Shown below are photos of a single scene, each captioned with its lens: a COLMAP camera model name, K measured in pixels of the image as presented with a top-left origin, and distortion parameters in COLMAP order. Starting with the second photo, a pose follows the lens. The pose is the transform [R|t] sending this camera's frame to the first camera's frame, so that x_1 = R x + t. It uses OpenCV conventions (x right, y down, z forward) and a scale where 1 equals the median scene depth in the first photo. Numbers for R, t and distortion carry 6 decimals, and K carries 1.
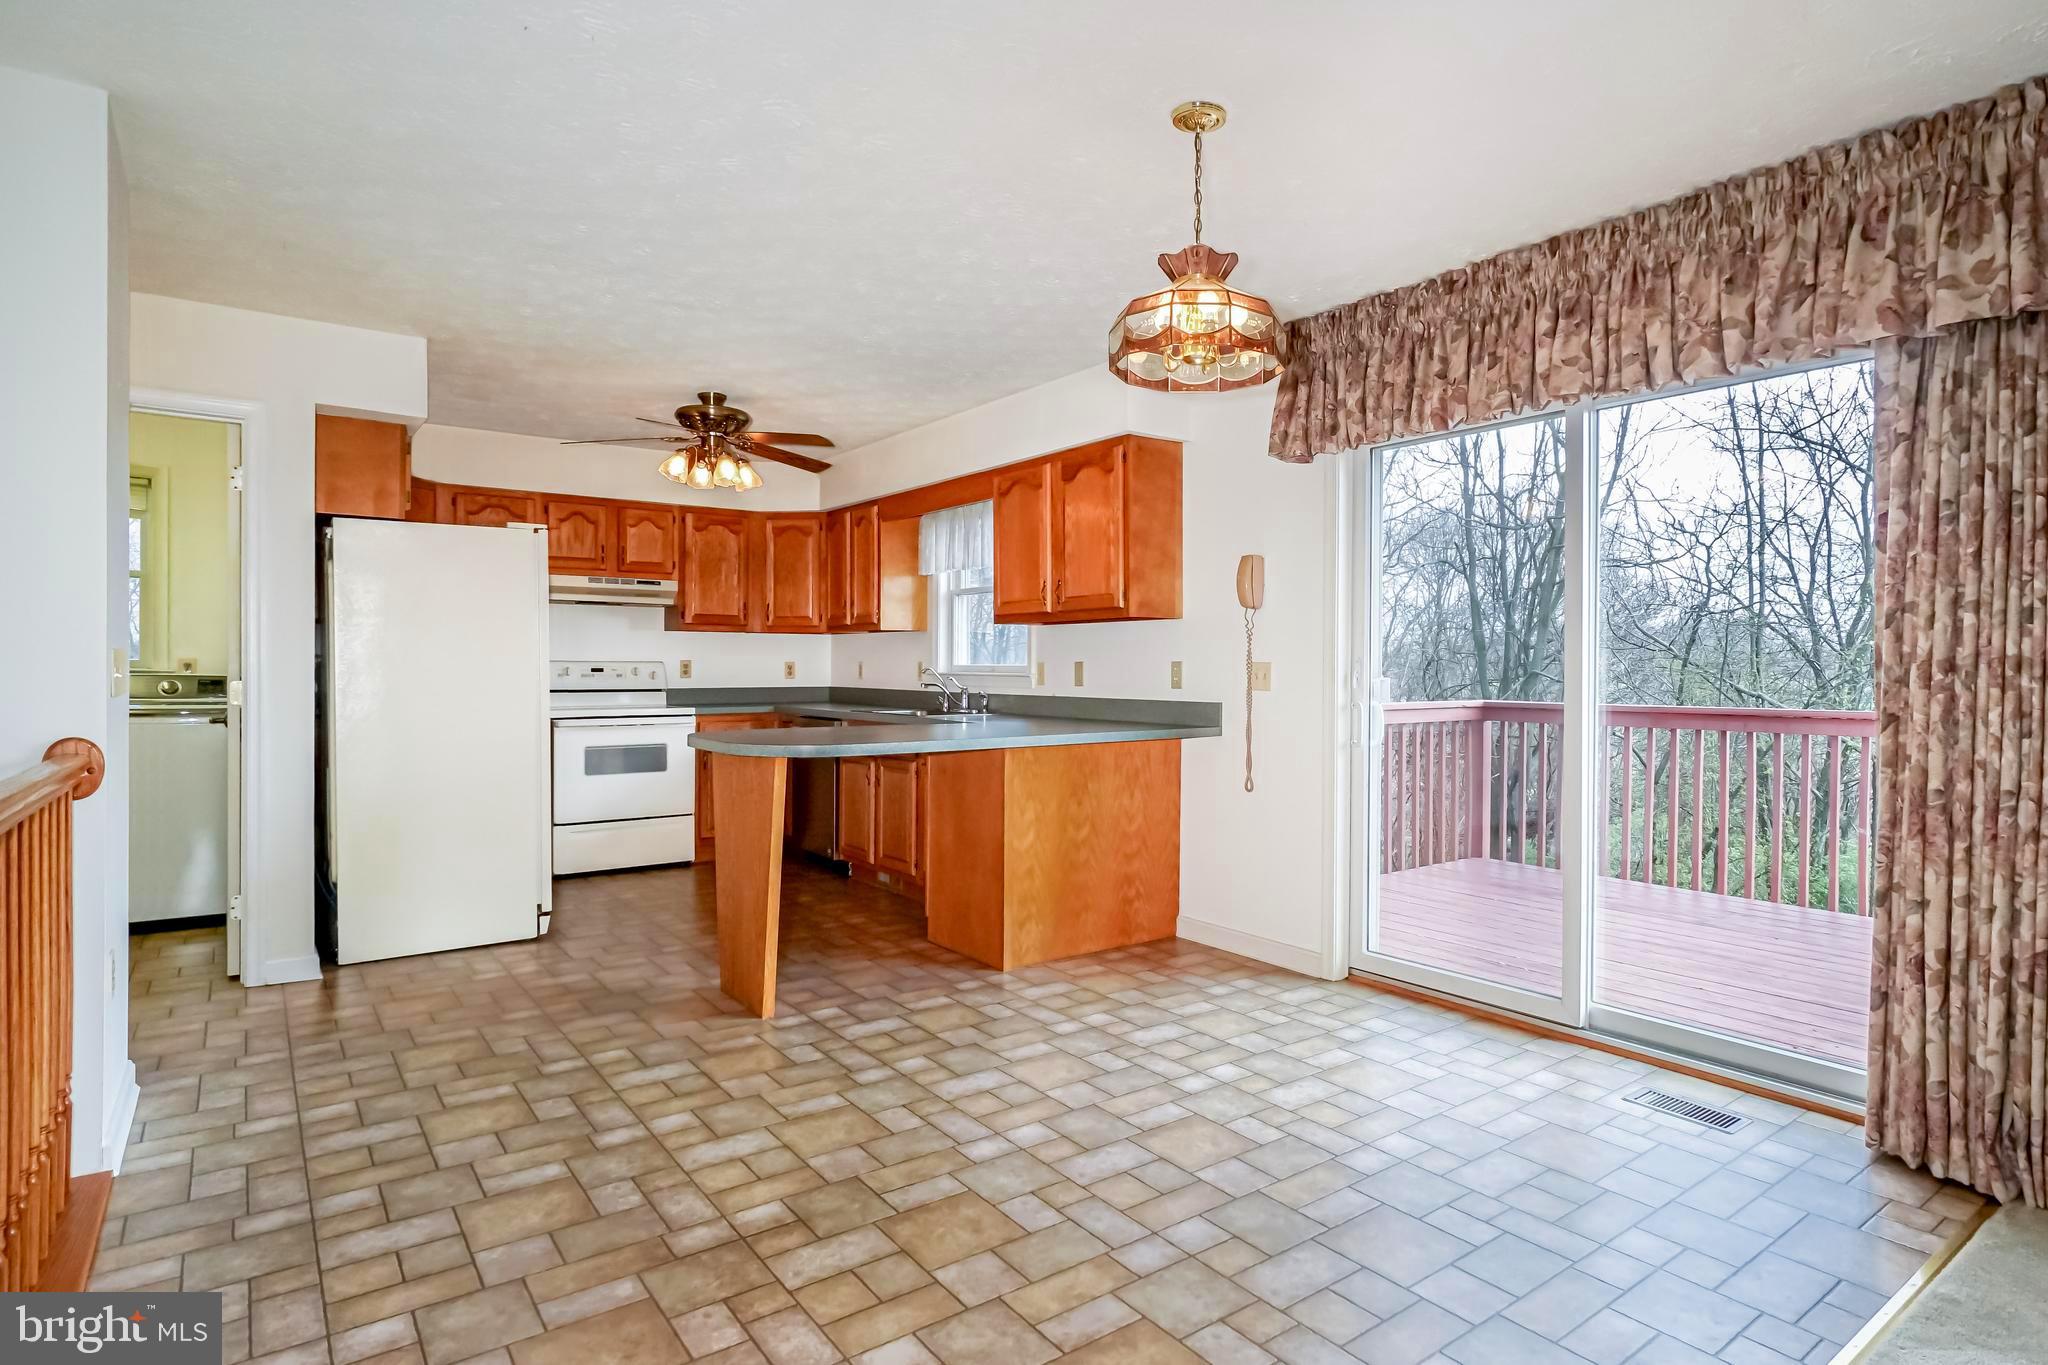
lens RADIAL K [[1090.7, 0, 1139.9], [0, 1090.7, 675.5], [0, 0, 1]] dist [-0.004919, 0.000971]
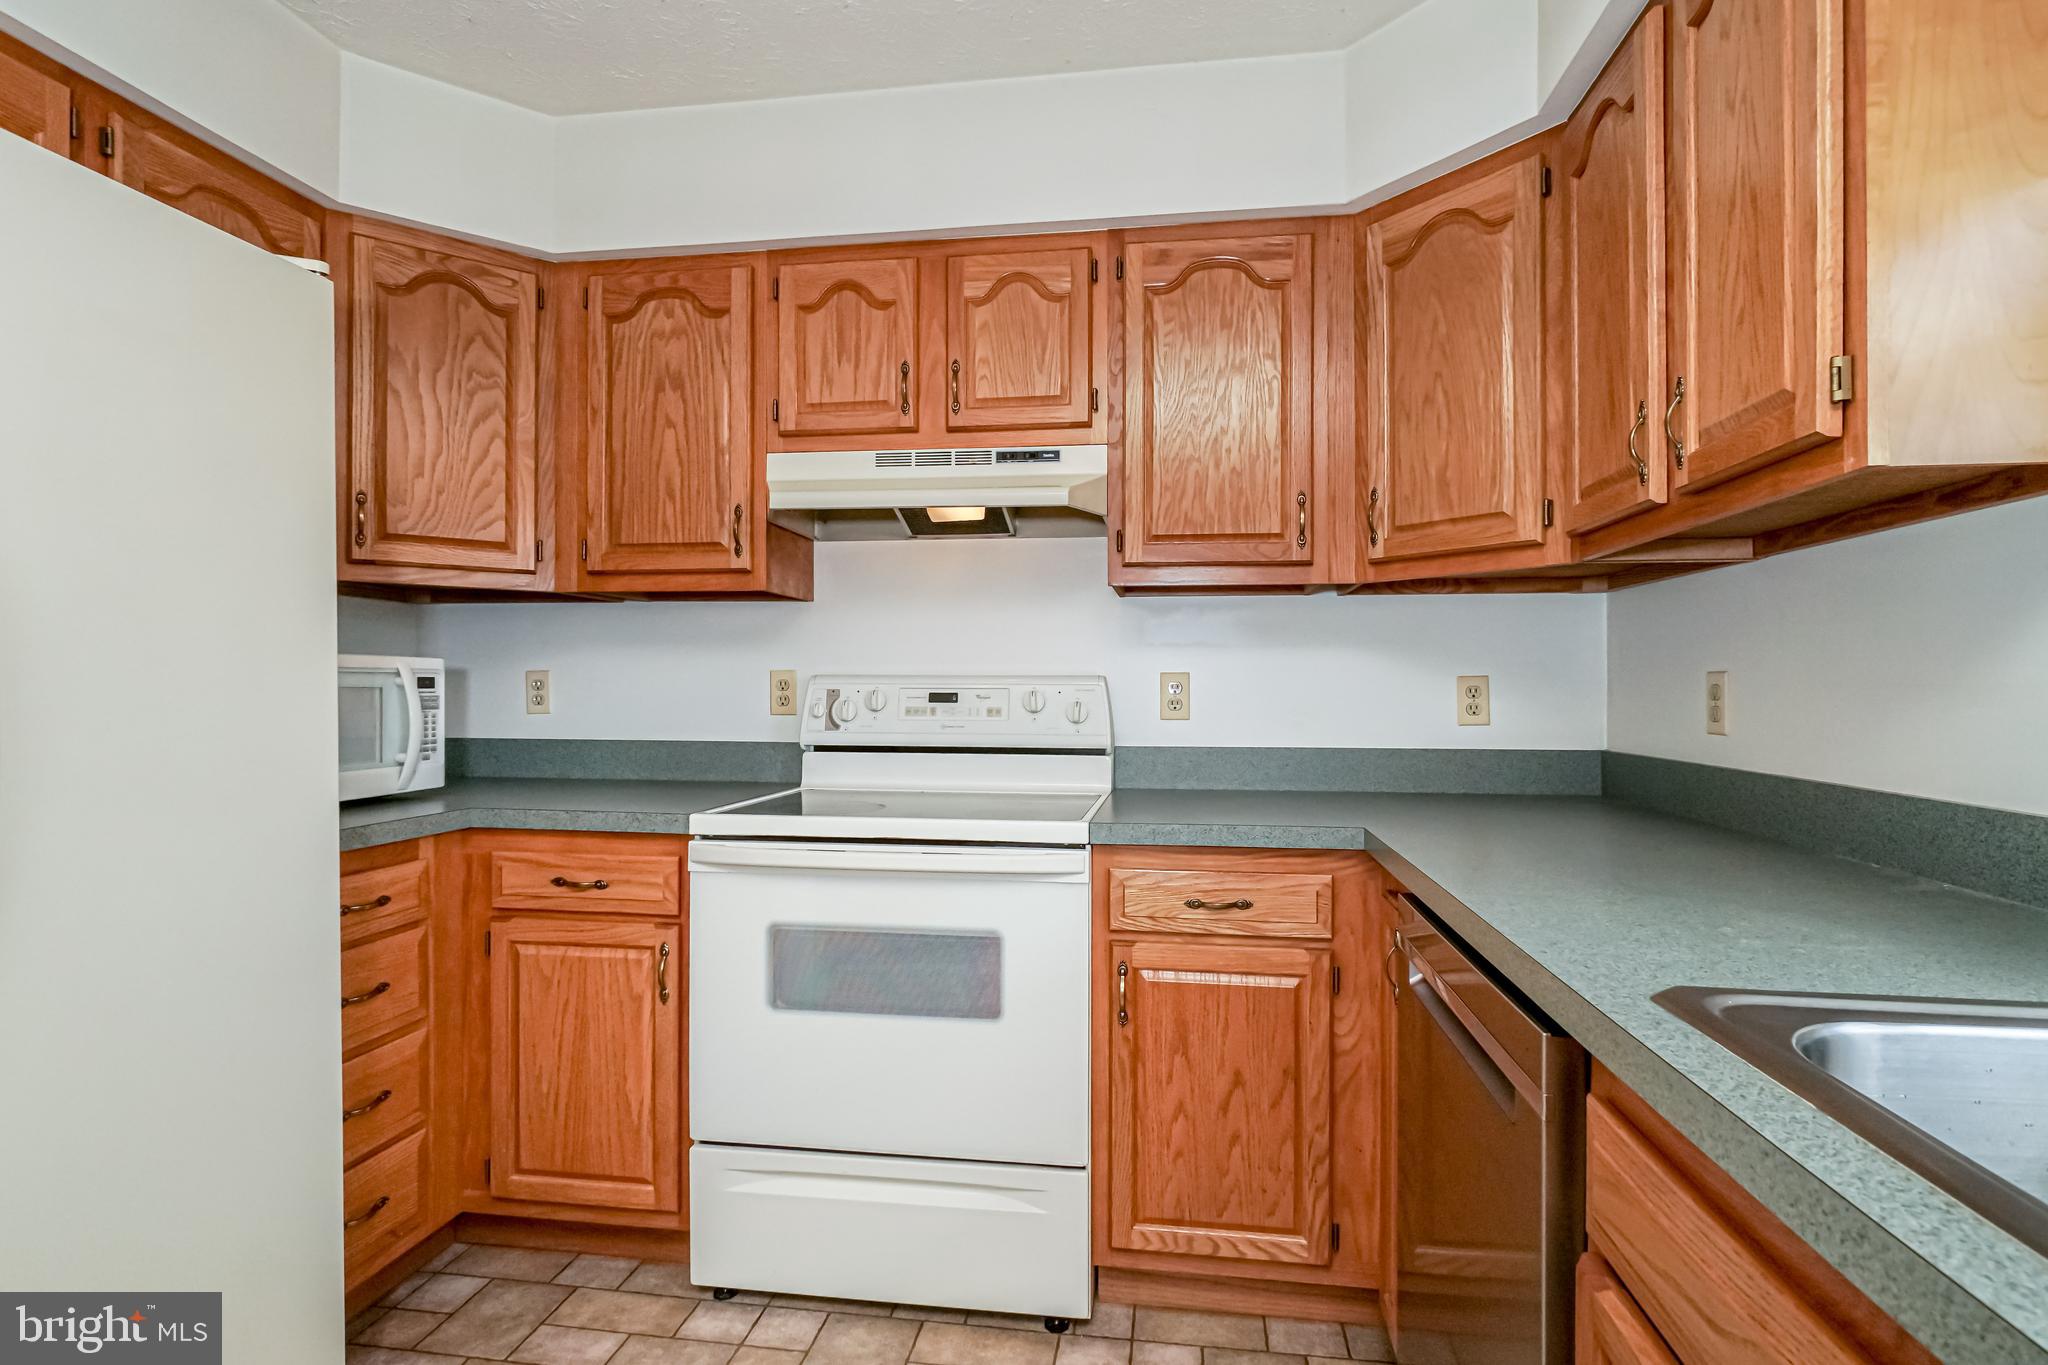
lens RADIAL K [[1036.2, 0, 1027.5], [0, 1036.2, 681.5], [0, 0, 1]] dist [0.000100, 0.001225]
pose [[0.662073, -0.008979, -0.749386, -0.196886], [-0.007101, 0.999808, -0.018253, -0.004422], [0.749406, 0.017407, 0.661882, 0.781572]]
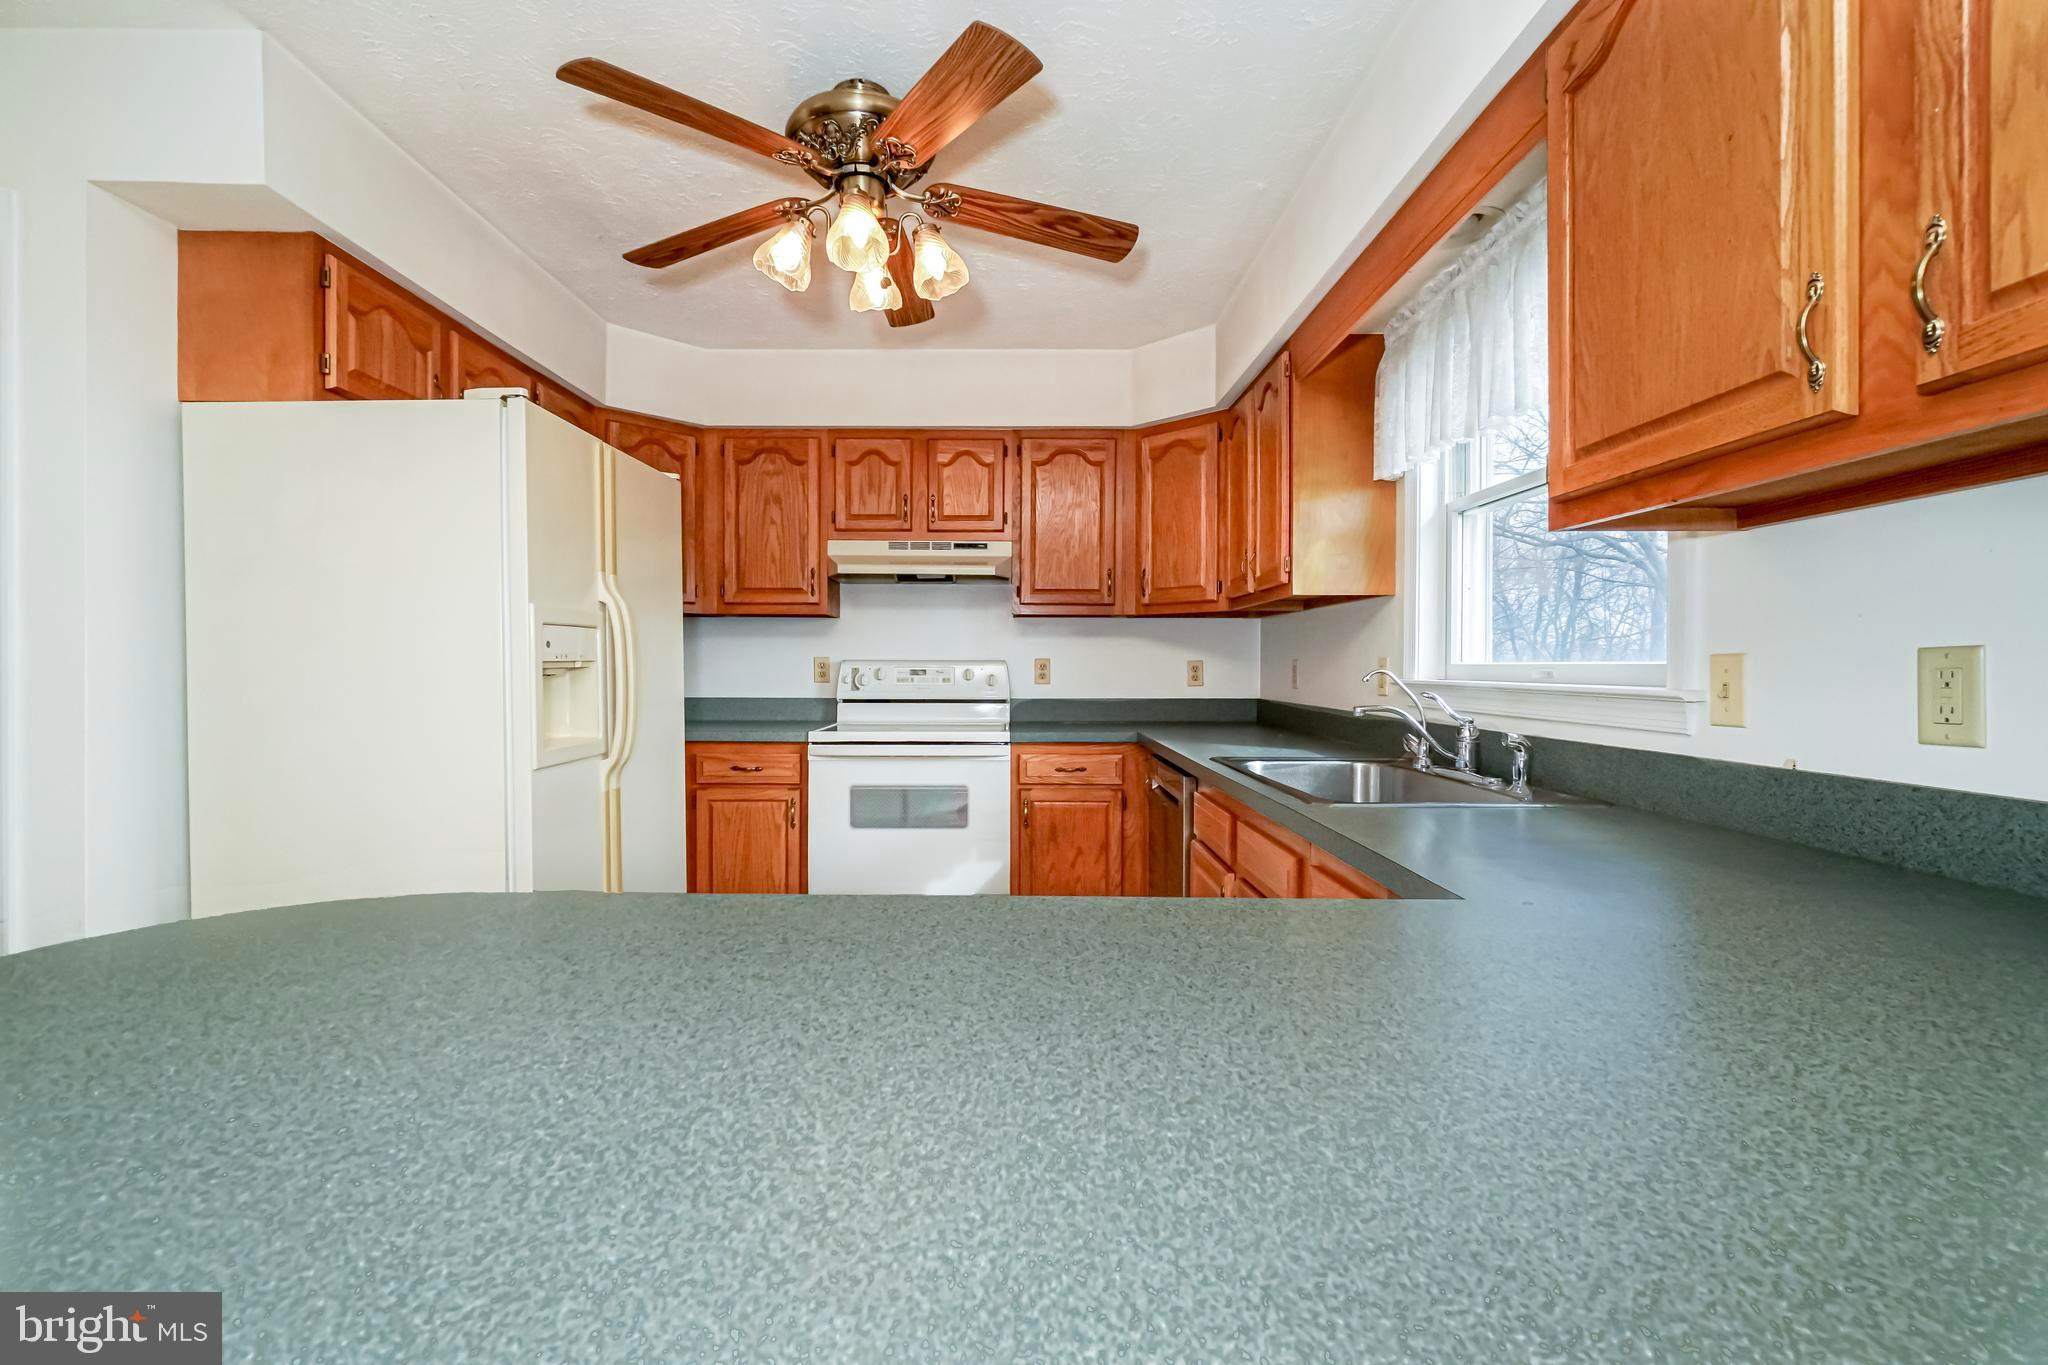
lens RADIAL K [[883.2, 0, 1013.4], [0, 883.2, 677.4], [0, 0, 1]] dist [0.002605, 0.000100]
pose [[0.771680, 0.004975, -0.635992, -0.075116], [-0.005292, 0.999985, 0.001400, -0.003012], [0.635989, 0.002285, 0.771695, 0.591796]]
